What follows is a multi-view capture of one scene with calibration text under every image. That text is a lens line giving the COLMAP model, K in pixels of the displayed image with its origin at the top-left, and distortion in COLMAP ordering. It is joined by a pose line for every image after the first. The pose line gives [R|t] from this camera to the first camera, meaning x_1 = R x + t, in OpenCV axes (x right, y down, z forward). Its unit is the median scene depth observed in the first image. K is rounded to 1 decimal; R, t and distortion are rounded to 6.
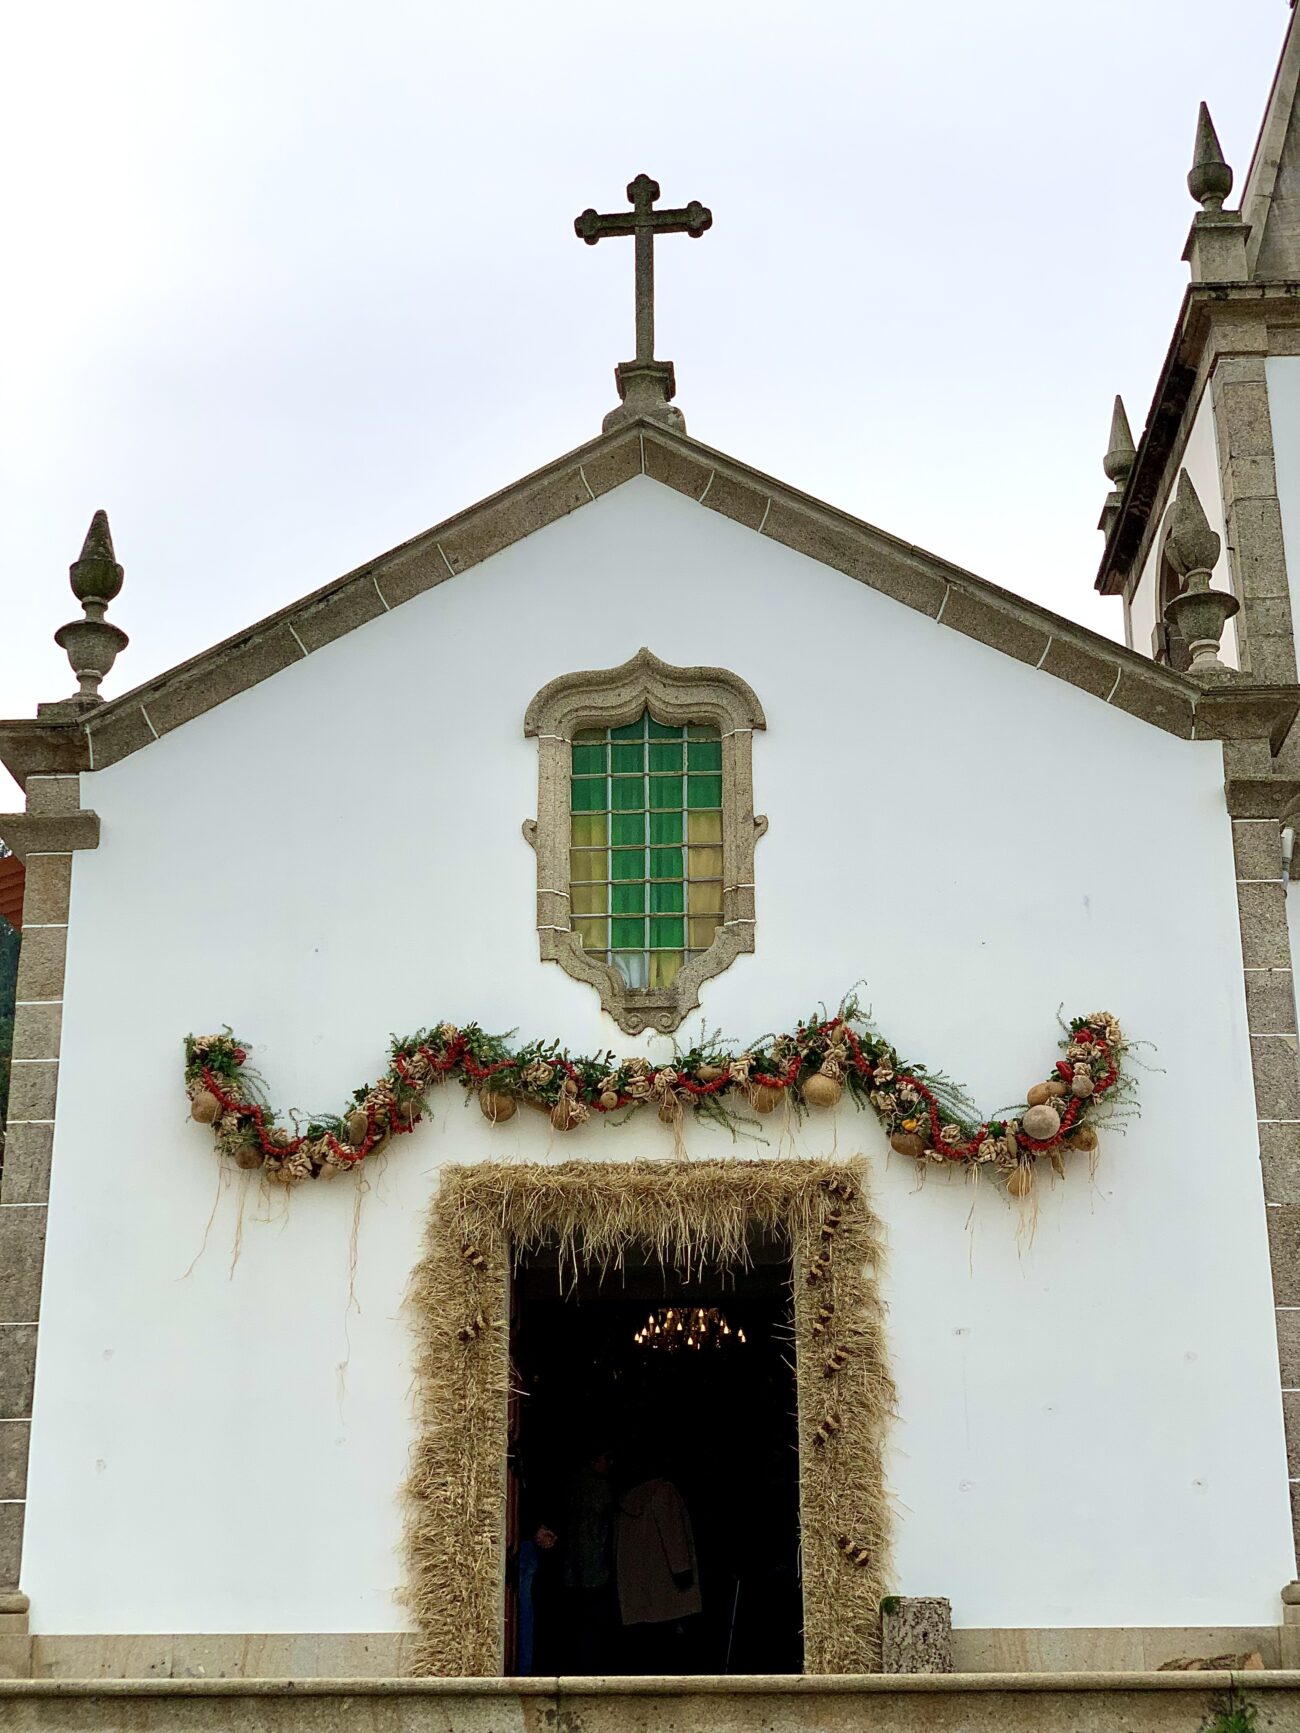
lens RADIAL K [[2566.3, 0, 650.0], [0, 2566.3, 866.5], [0, 0, 1]] dist [0.033892, -0.039919]
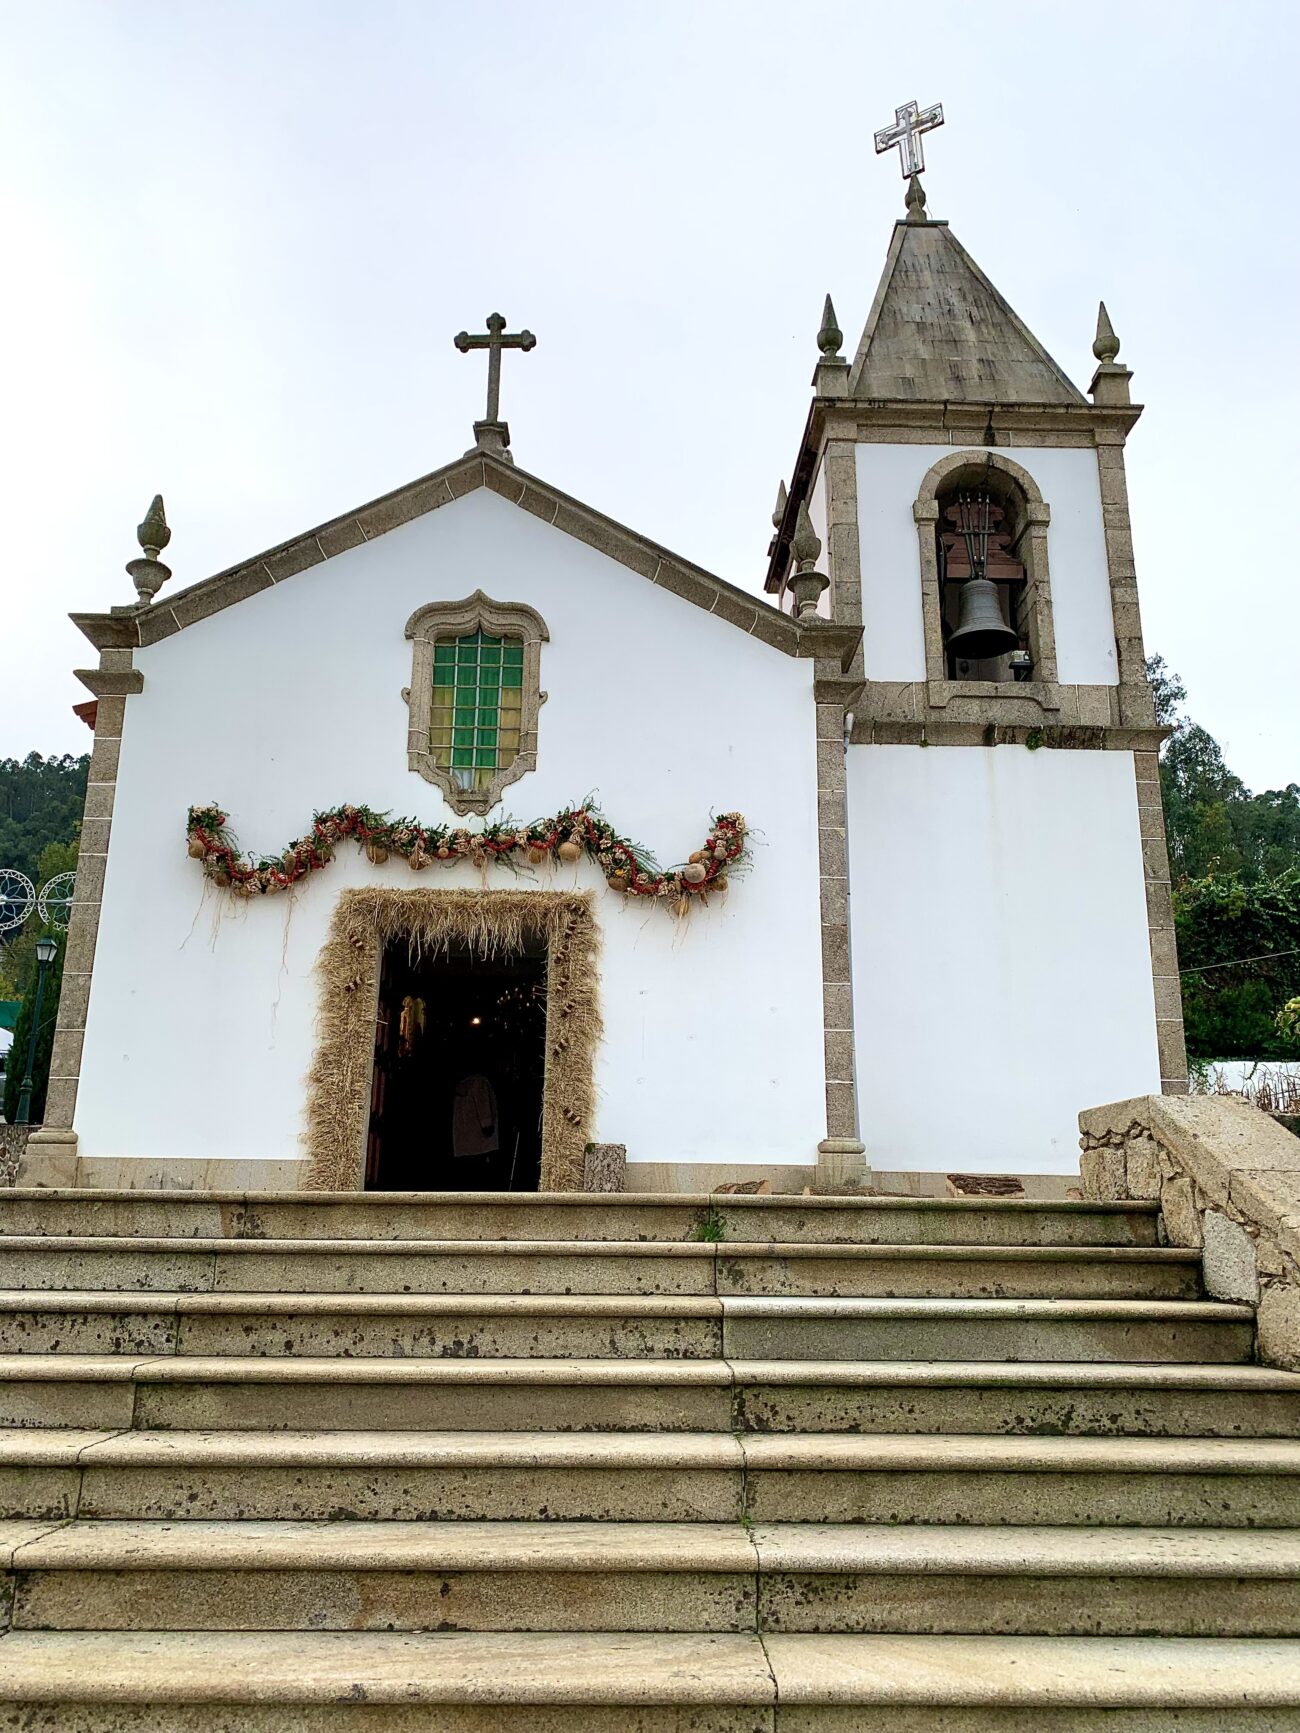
lens RADIAL K [[1334.9, 0, 650.0], [0, 1334.9, 866.5], [0, 0, 1]] dist [0.117206, -0.467370]
pose [[0.996941, 0.032375, 0.071133, 0.055611], [-0.037501, 0.996703, 0.071955, 0.030307], [-0.068569, -0.074402, 0.994868, 0.108466]]
